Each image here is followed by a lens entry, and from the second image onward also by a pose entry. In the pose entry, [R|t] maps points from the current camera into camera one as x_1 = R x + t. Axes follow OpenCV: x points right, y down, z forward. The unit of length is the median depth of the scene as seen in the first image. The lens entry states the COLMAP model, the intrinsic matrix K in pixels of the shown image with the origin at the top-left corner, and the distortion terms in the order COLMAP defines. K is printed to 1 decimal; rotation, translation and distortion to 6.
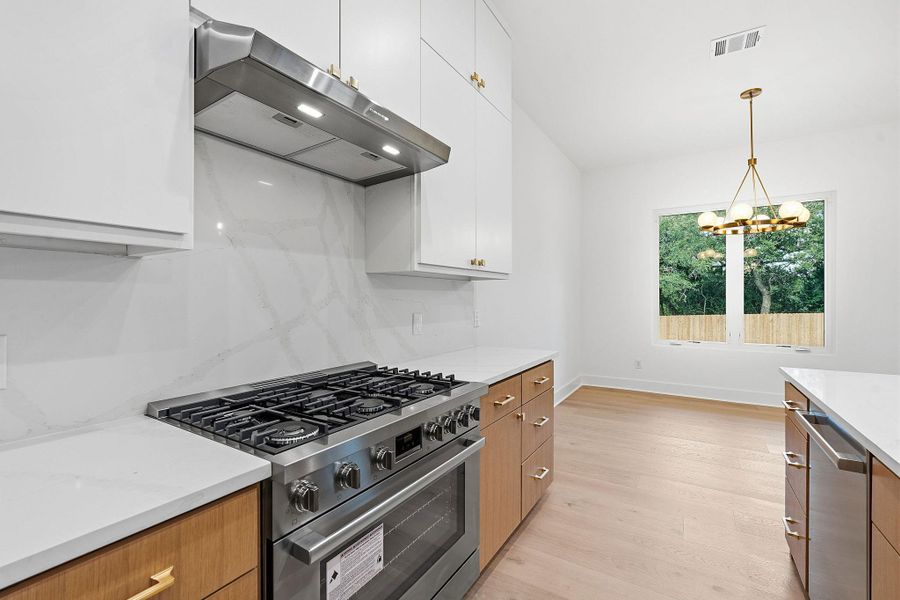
lens RADIAL K [[397.9, 0, 445.8], [0, 397.9, 298.6], [0, 0, 1]] dist [-0.008859, 0.000871]
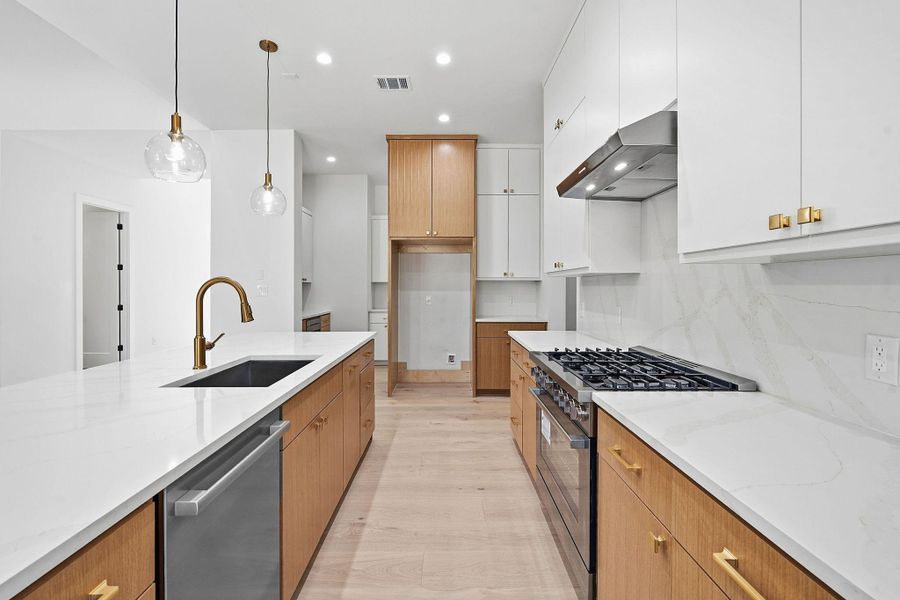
lens RADIAL K [[406.0, 0, 450.6], [0, 406.0, 290.9], [0, 0, 1]] dist [-0.009642, 0.000551]
pose [[-0.839619, 0.008102, -0.543116, 0.612954], [0.002234, 0.999932, 0.011463, -0.021163], [0.543171, 0.008412, -0.839580, 1.157288]]
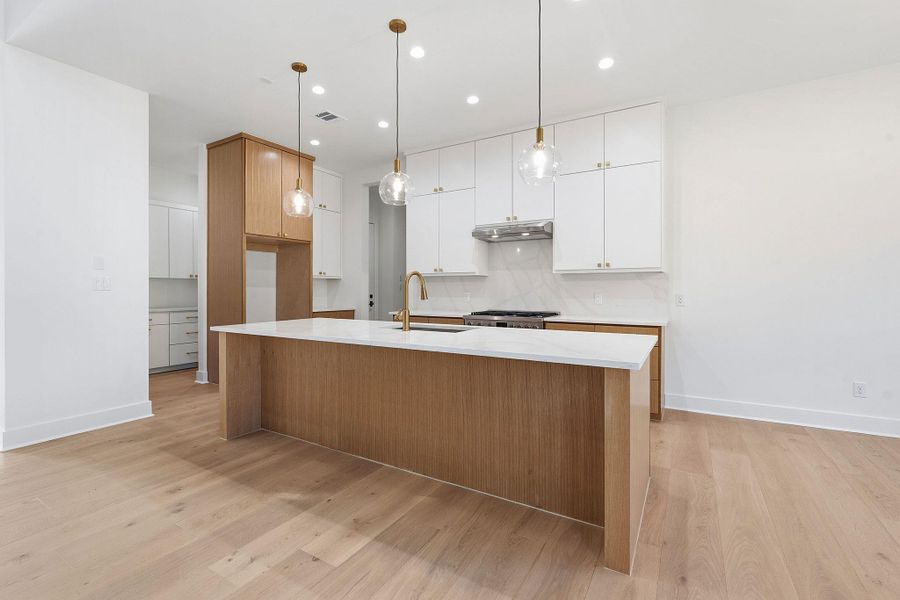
lens RADIAL K [[397.9, 0, 452.4], [0, 397.9, 293.2], [0, 0, 1]] dist [-0.008859, 0.000871]
pose [[0.022727, 0.011139, -0.999680, 1.875377], [-0.000355, 0.999938, 0.011134, 0.018319], [0.999742, 0.000102, 0.022729, 0.267570]]
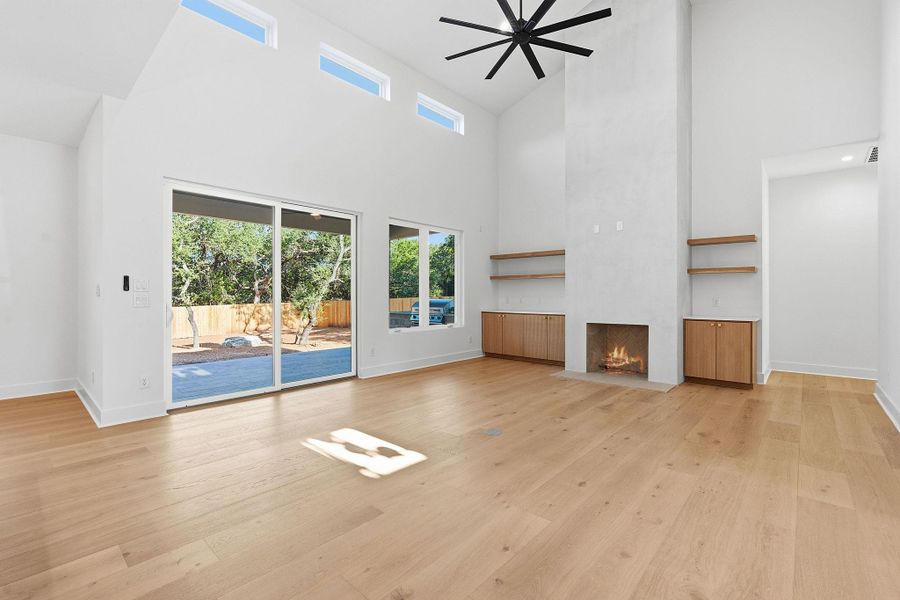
lens RADIAL K [[397.9, 0, 454.6], [0, 397.9, 296.0], [0, 0, 1]] dist [-0.008859, 0.000871]
pose [[0.166283, 0.000517, 0.986078, 0.390137], [0.002255, 0.999997, -0.000905, 0.028484], [-0.986075, 0.002375, 0.166281, -0.795285]]
